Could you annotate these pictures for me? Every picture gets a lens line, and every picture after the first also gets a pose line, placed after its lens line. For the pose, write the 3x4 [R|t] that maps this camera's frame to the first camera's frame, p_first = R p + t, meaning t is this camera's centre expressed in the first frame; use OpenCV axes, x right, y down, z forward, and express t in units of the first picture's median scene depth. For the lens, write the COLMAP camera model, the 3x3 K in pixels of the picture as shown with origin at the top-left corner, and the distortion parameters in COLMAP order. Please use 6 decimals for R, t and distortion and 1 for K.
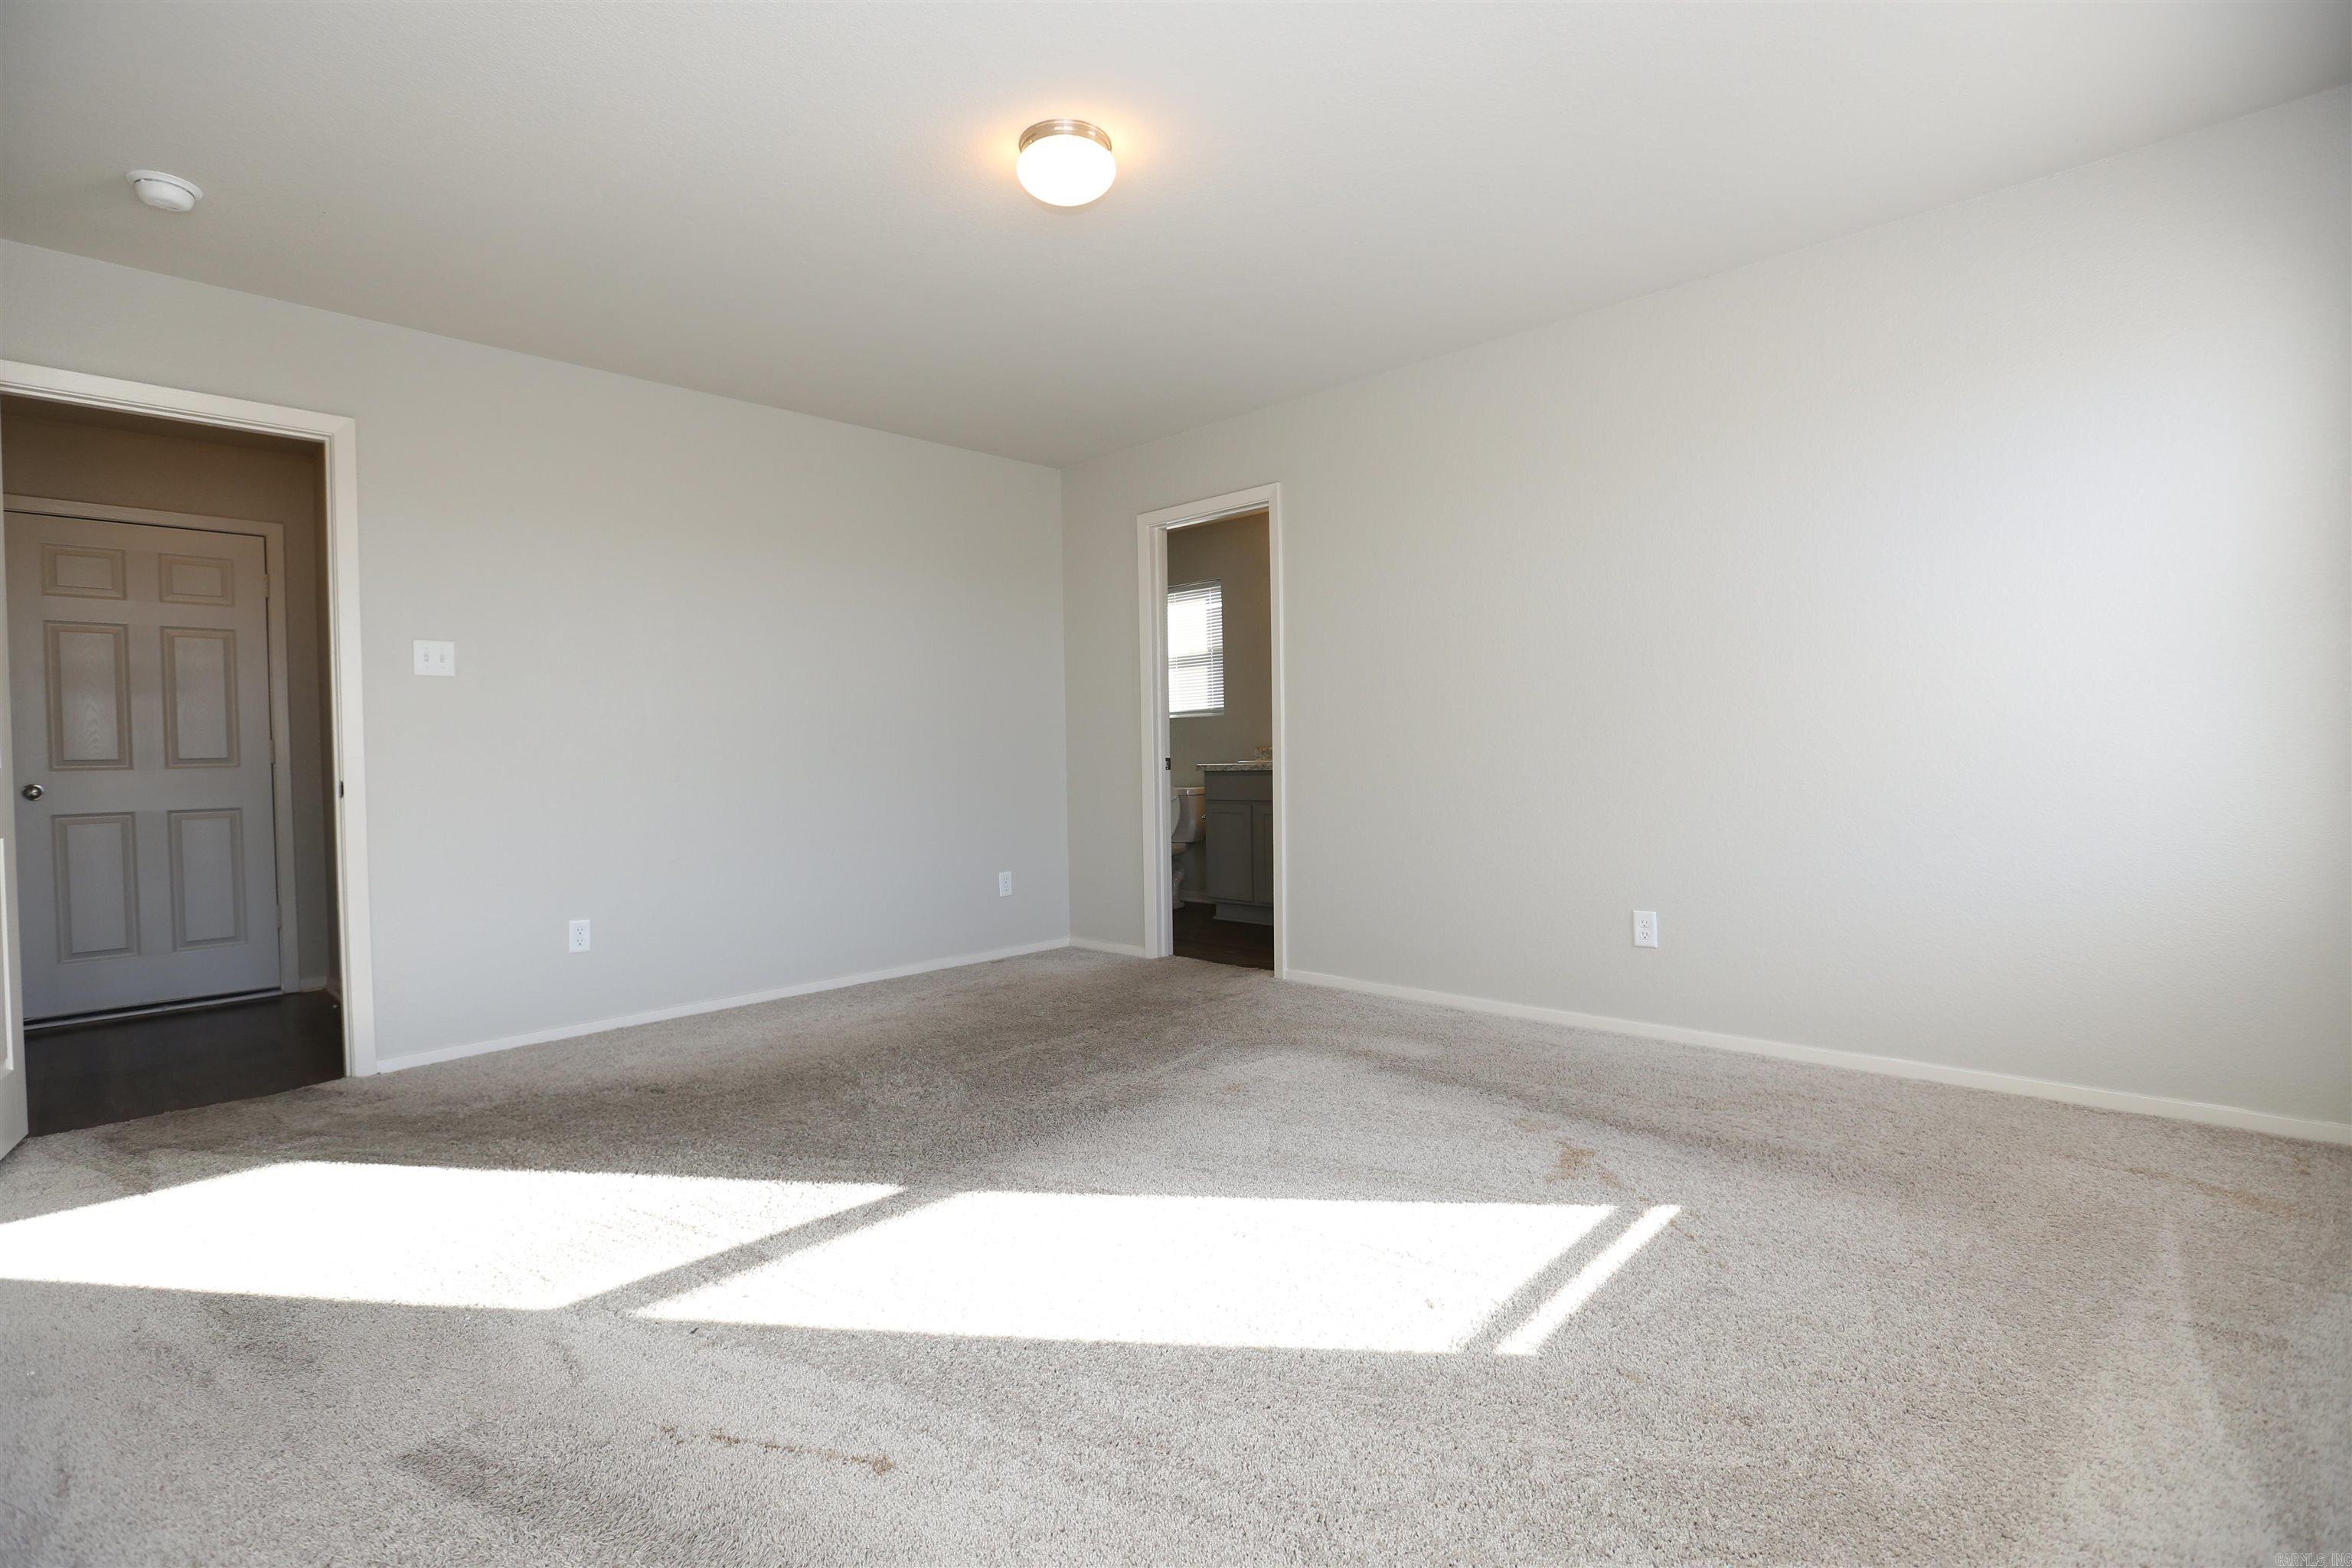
lens RADIAL K [[1069.8, 0, 1169.2], [0, 1069.8, 773.6], [0, 0, 1]] dist [-0.044029, 0.015730]
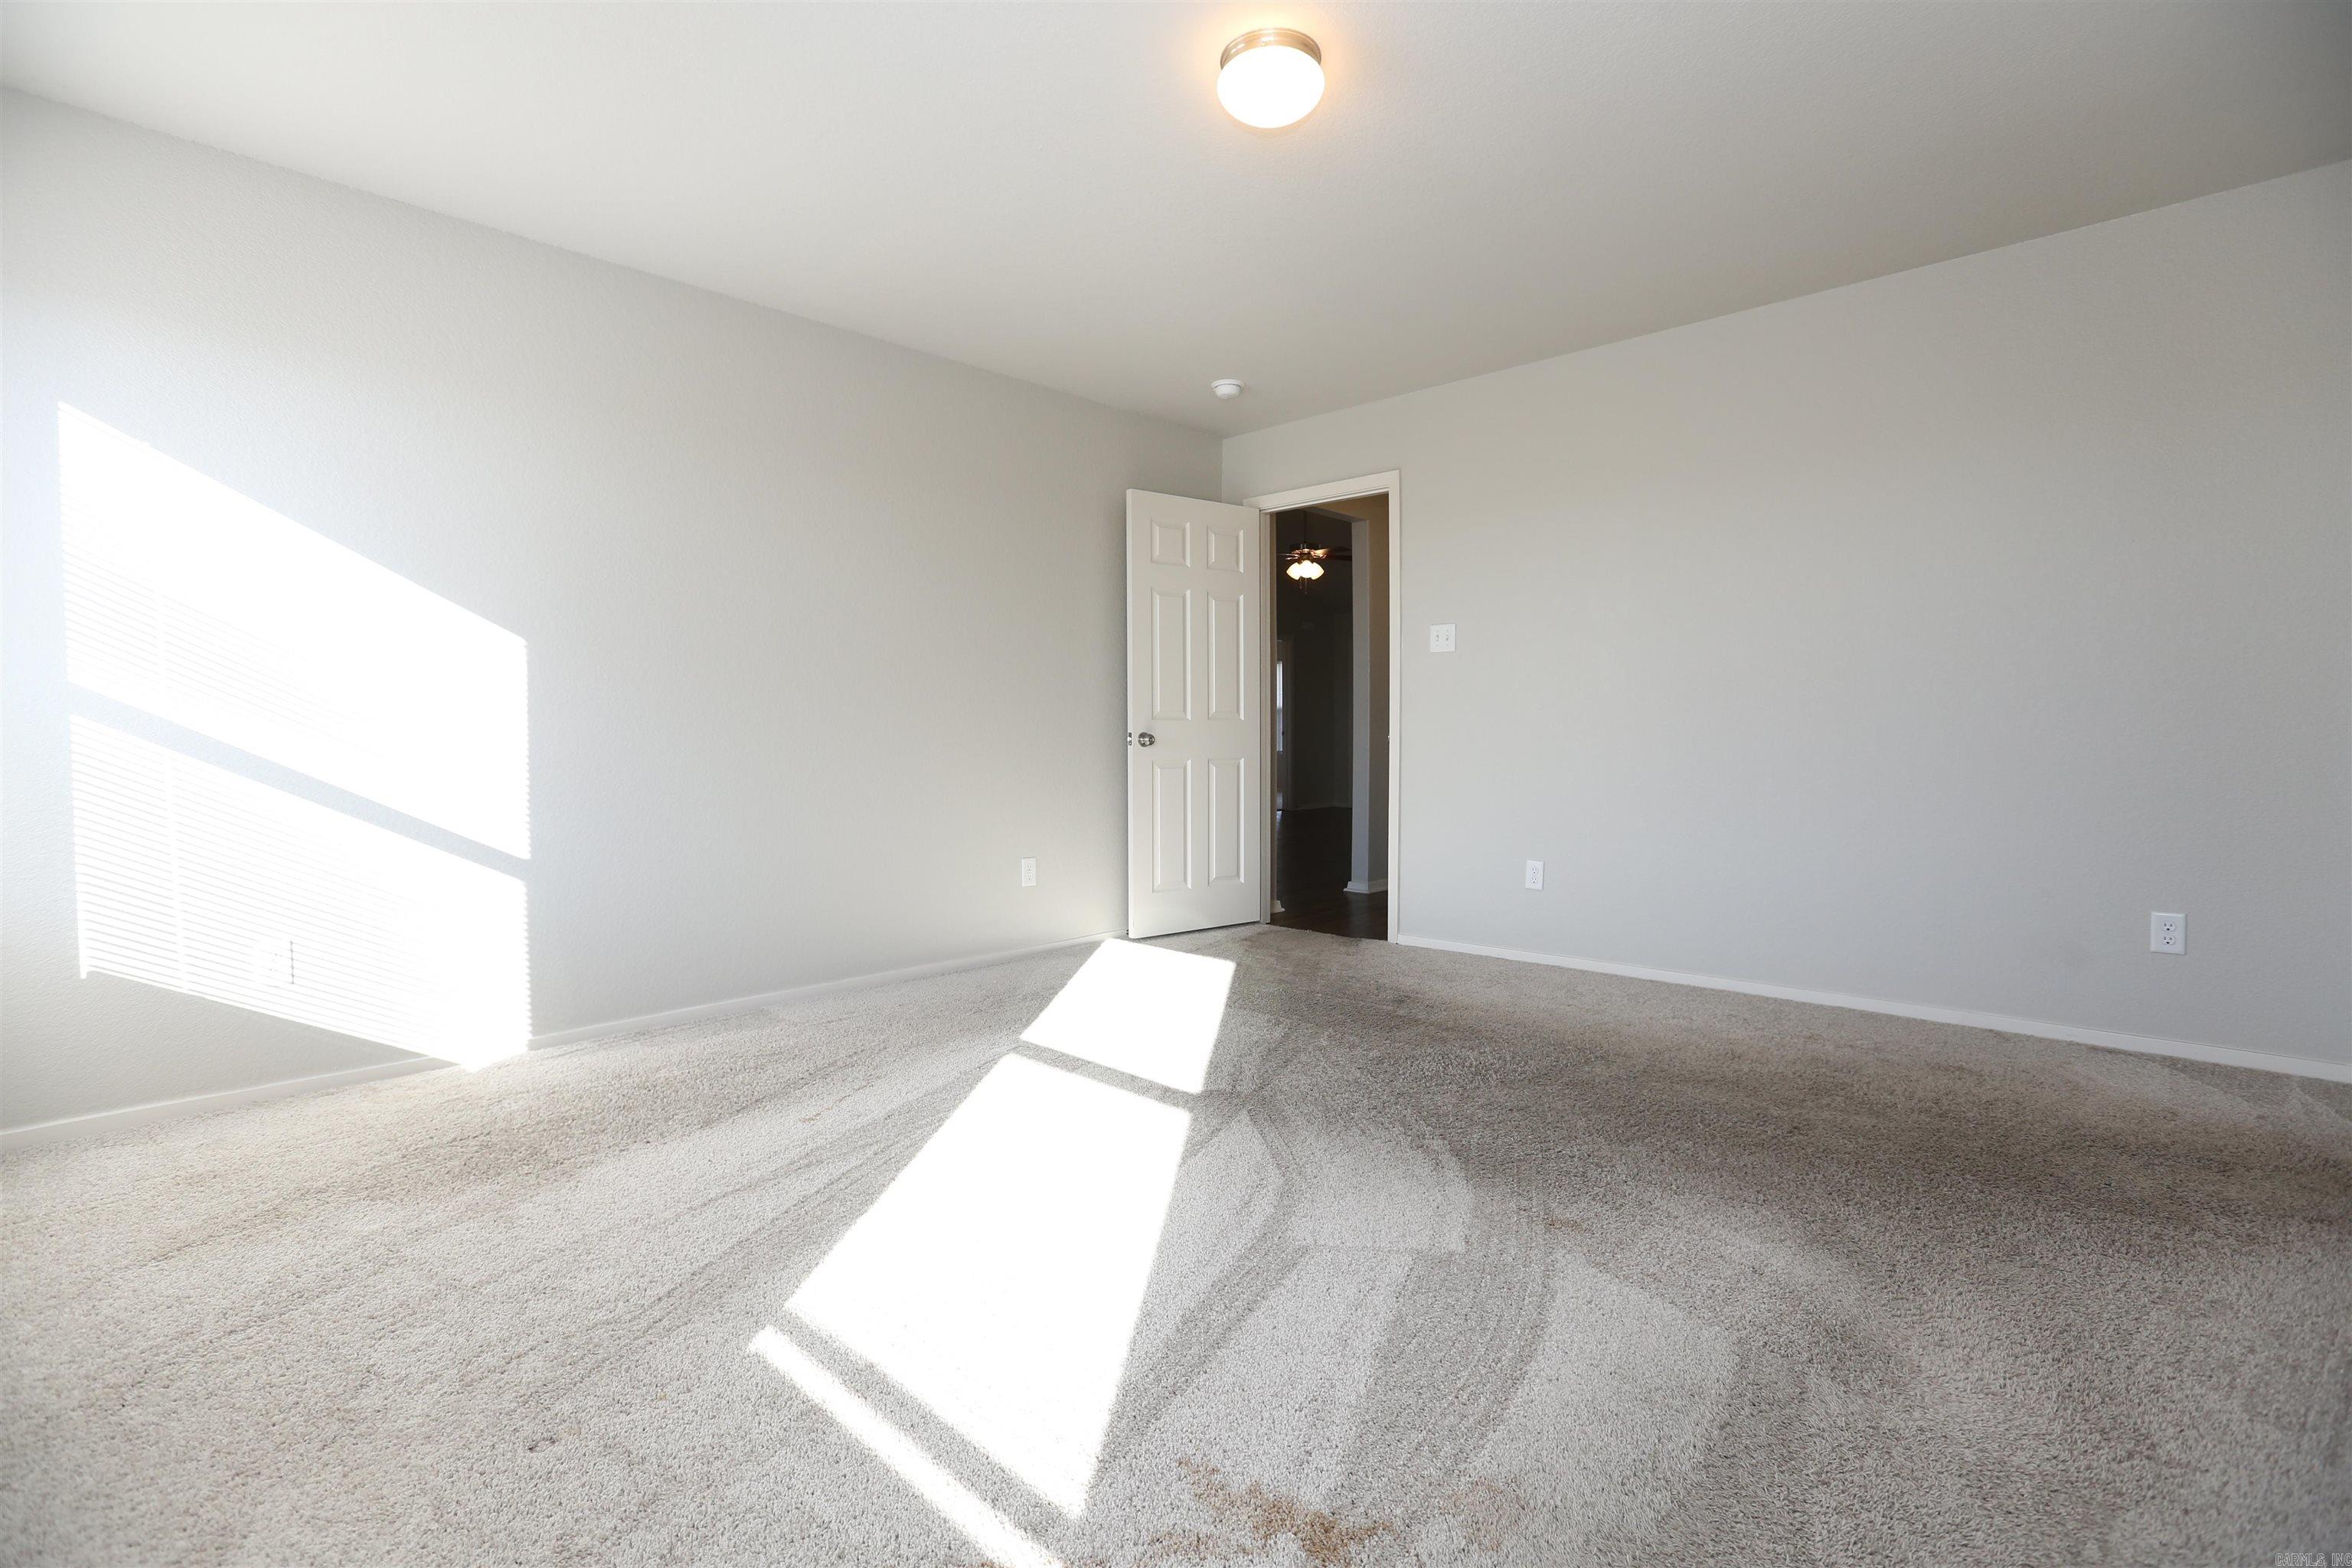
lens RADIAL K [[1069.8, 0, 1169.2], [0, 1069.8, 773.6], [0, 0, 1]] dist [-0.044029, 0.015730]
pose [[0.001498, 0.062113, -0.998068, 0.852730], [-0.010910, 0.998011, 0.062093, -0.029880], [0.999939, 0.010796, 0.002173, 0.916143]]
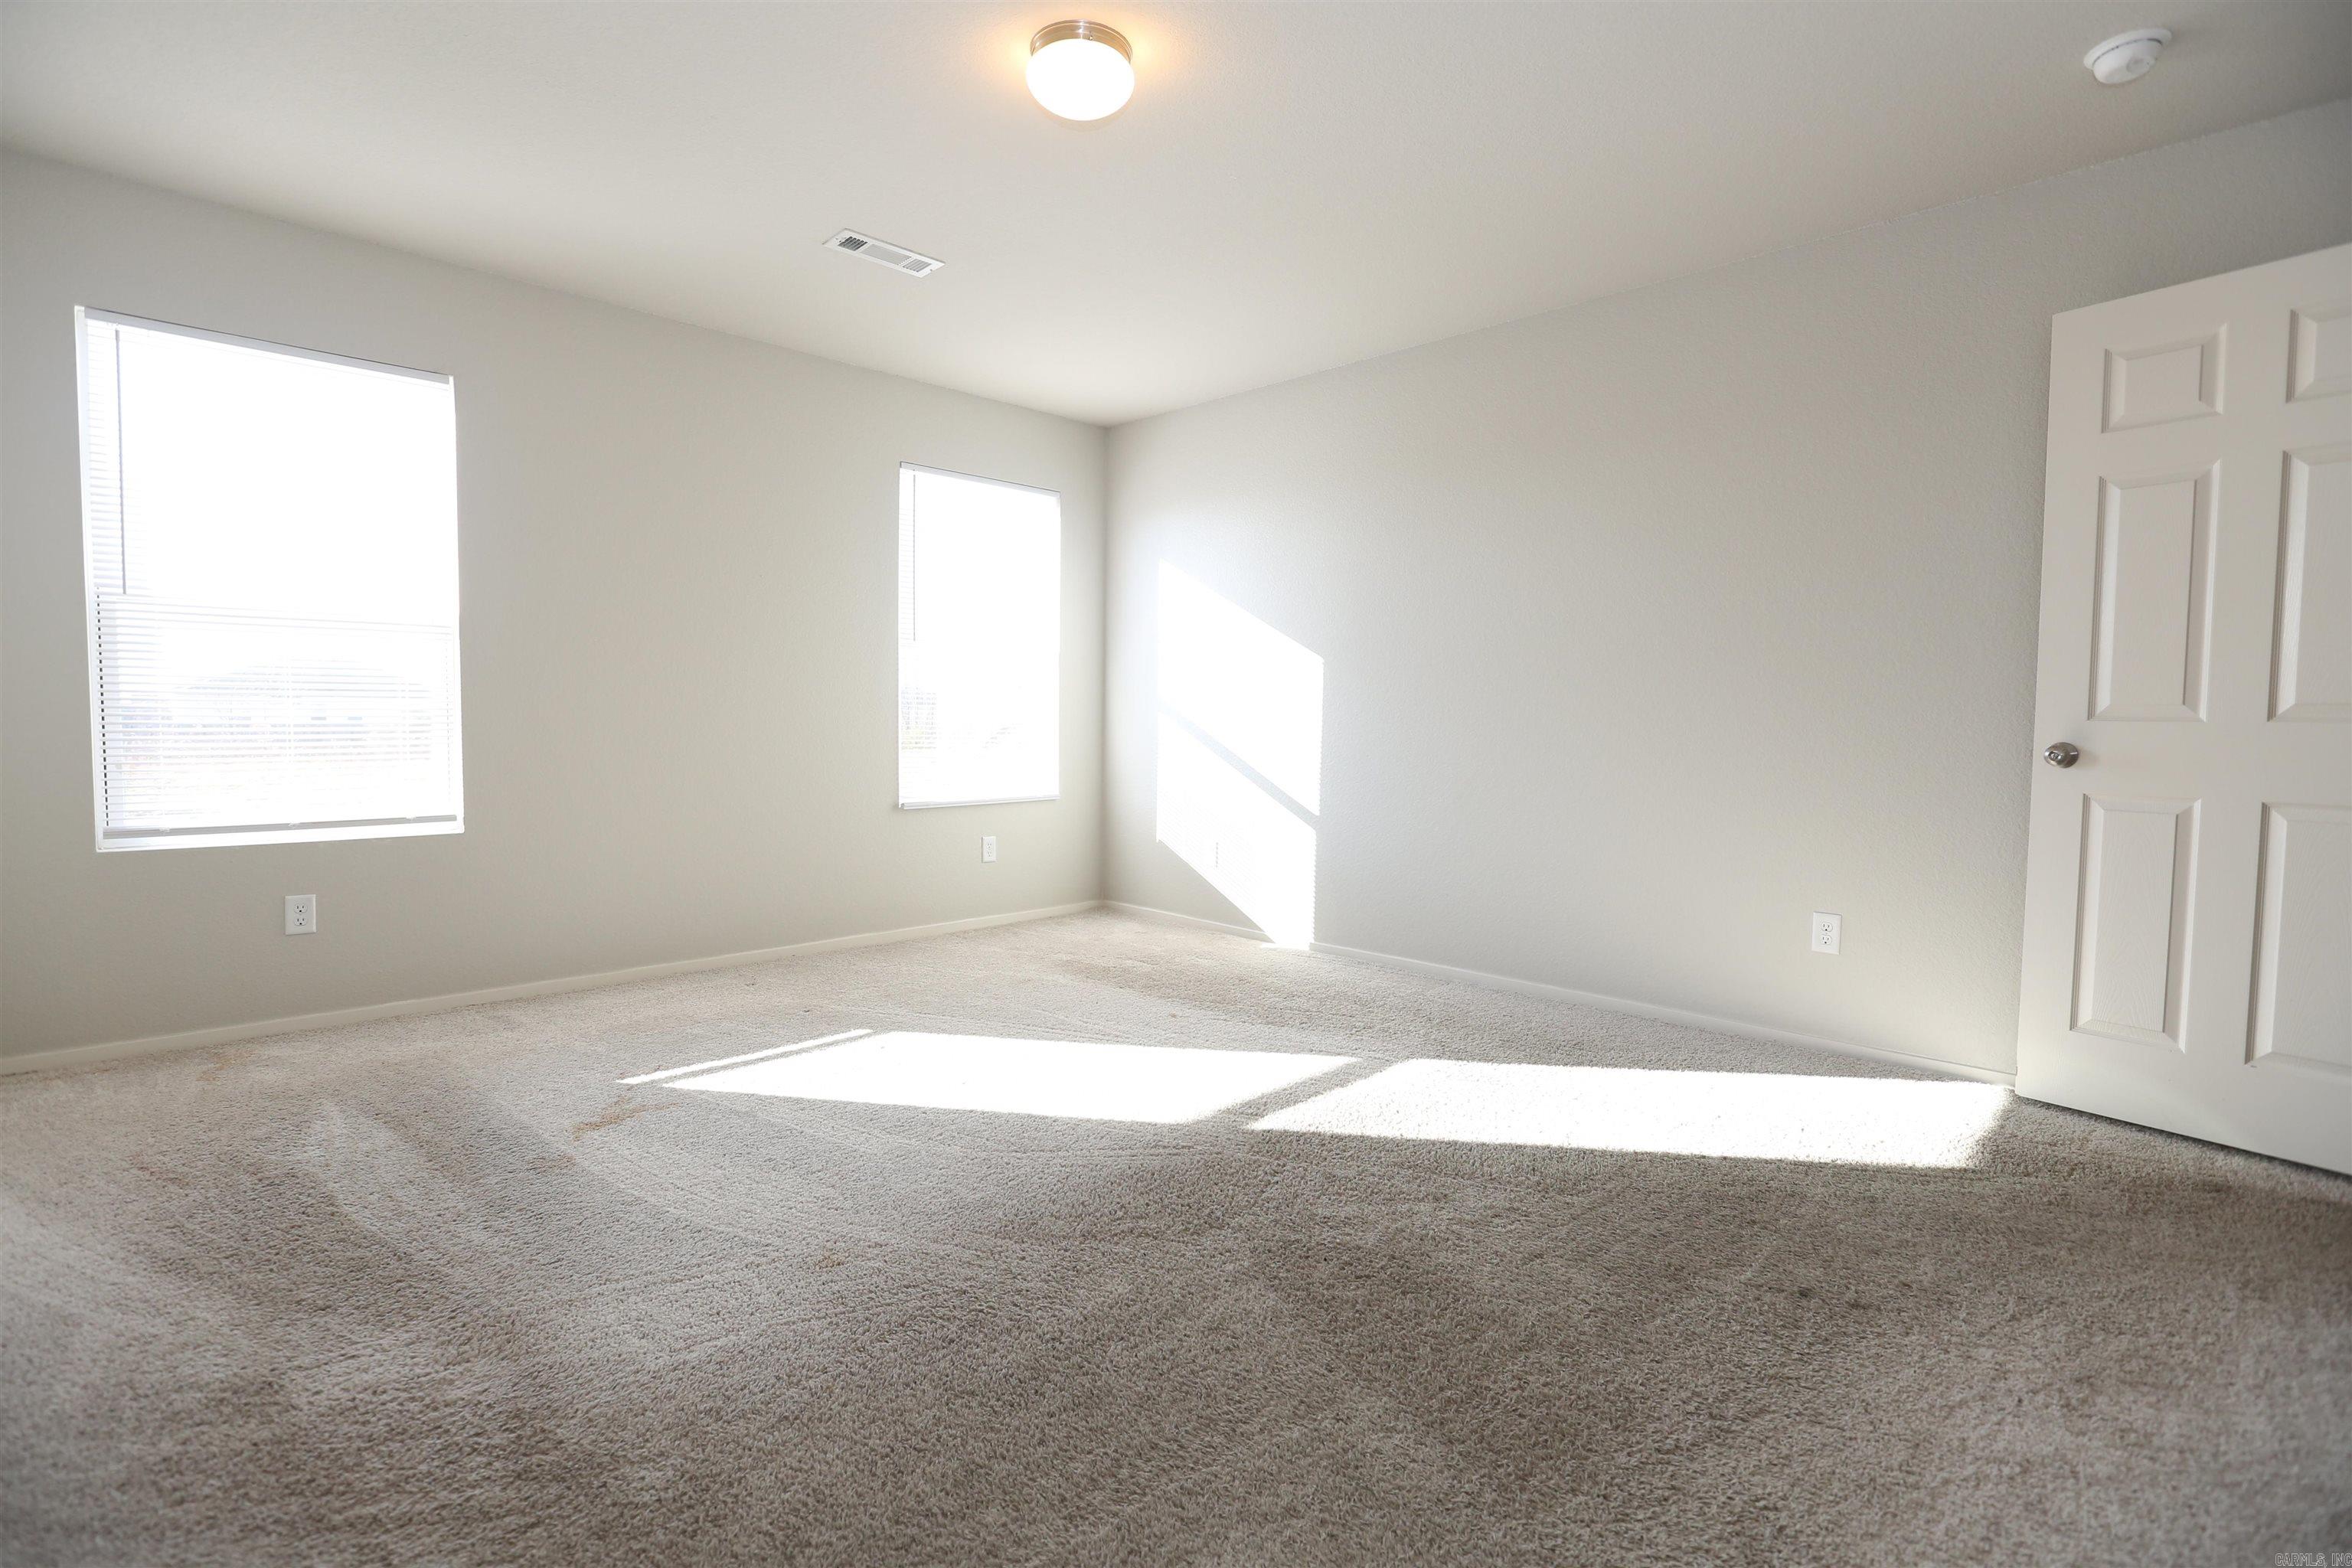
lens RADIAL K [[1072.9, 0, 1174.0], [0, 1072.9, 781.2], [0, 0, 1]] dist [-0.038864, 0.011128]
pose [[-0.999746, 0.011483, 0.019373, -0.191385], [0.012896, 0.997138, 0.074493, -0.035003], [-0.018462, 0.074724, -0.997033, 1.950108]]
